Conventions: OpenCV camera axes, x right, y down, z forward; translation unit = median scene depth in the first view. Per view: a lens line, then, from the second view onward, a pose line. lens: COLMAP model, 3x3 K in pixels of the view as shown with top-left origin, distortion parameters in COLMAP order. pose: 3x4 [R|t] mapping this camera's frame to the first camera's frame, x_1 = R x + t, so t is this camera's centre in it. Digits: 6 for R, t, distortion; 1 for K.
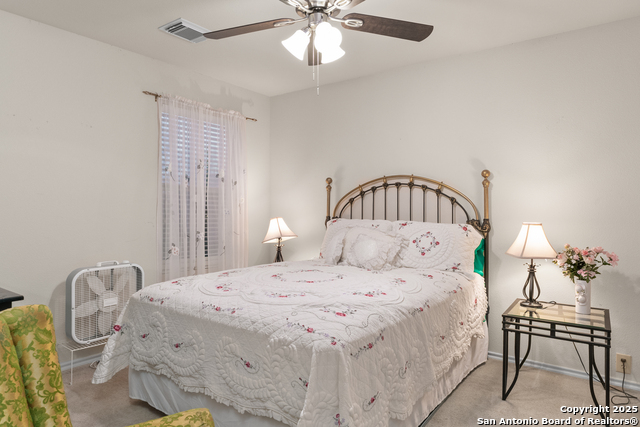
lens RADIAL K [[396.0, 0, 315.6], [0, 396.0, 212.8], [0, 0, 1]] dist [-0.005713, -0.002224]
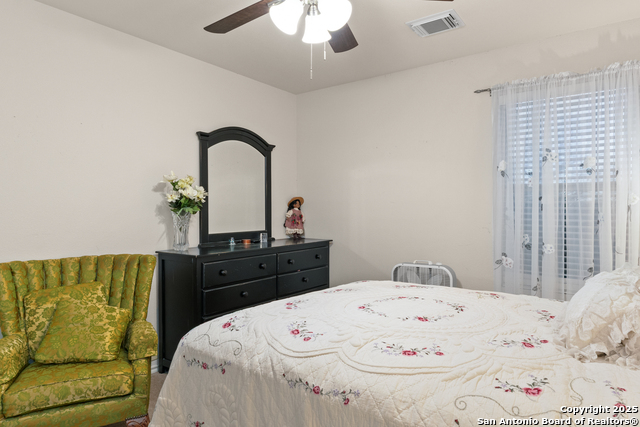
lens RADIAL K [[396.0, 0, 315.6], [0, 396.0, 212.8], [0, 0, 1]] dist [-0.005713, -0.002224]
pose [[0.042544, 0.006171, -0.999076, 0.838000], [-0.013301, 0.999896, 0.005610, -0.018170], [0.999006, 0.013050, 0.042622, 0.964281]]
